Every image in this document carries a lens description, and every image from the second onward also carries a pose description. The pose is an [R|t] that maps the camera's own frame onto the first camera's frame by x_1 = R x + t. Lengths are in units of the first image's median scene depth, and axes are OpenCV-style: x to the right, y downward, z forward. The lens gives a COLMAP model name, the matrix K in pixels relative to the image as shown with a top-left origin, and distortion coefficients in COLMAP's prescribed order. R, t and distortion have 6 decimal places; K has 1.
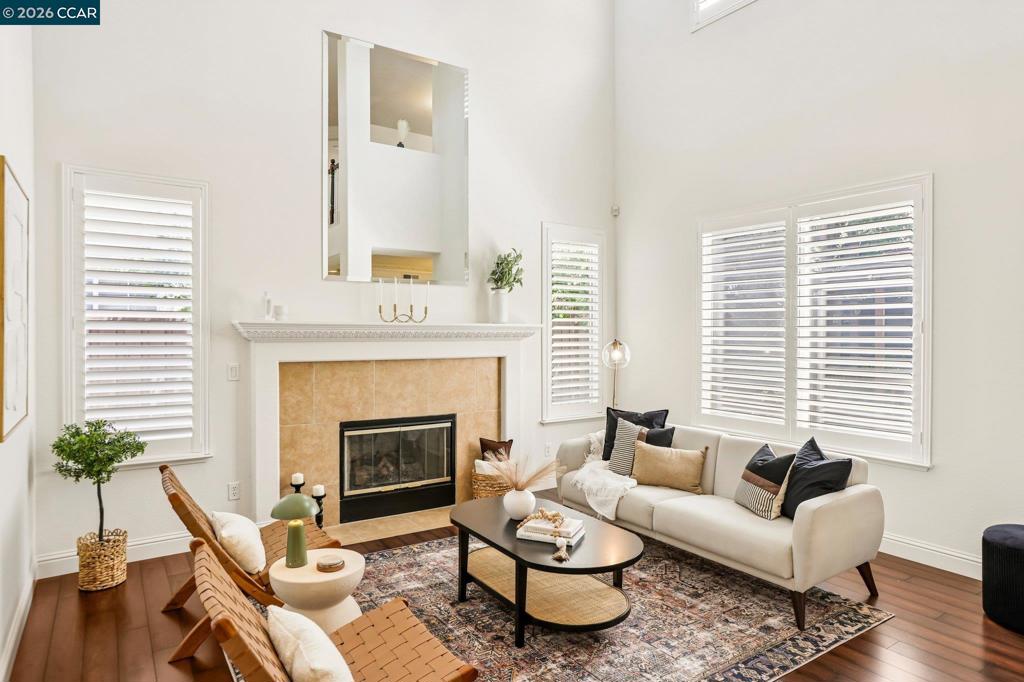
lens RADIAL K [[621.2, 0, 514.3], [0, 621.2, 335.6], [0, 0, 1]] dist [-0.013350, 0.000617]
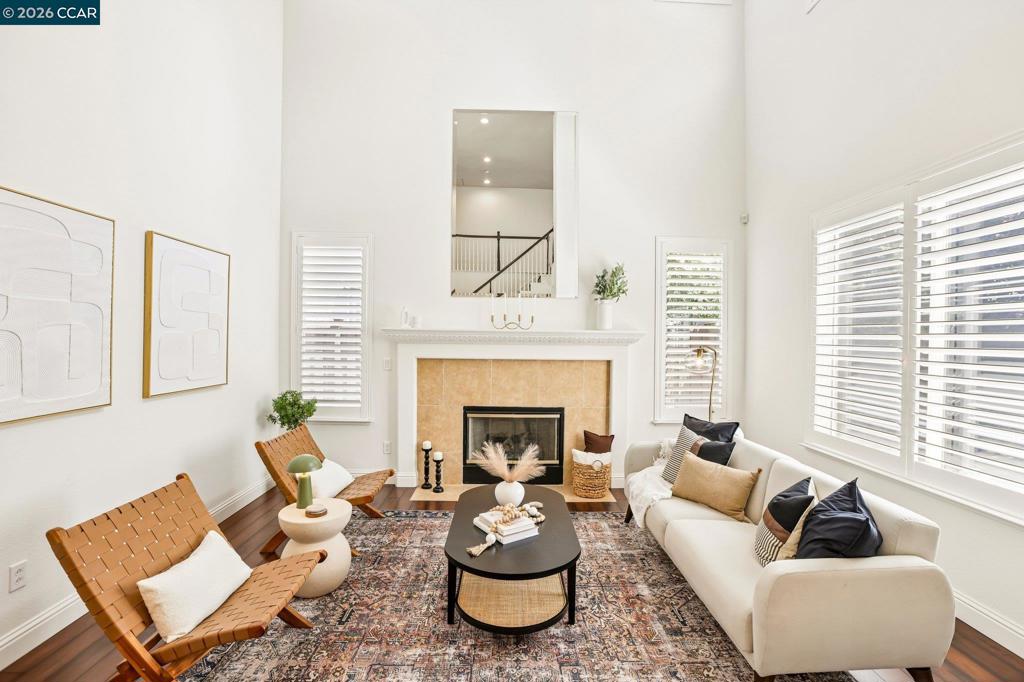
lens RADIAL K [[469.3, 0, 510.0], [0, 469.3, 340.9], [0, 0, 1]] dist [-0.023493, 0.003321]
pose [[0.840354, 0.011782, -0.541910, 0.331323], [-0.013013, 0.999914, 0.001559, 0.000176], [0.541882, 0.005742, 0.840435, 0.222639]]
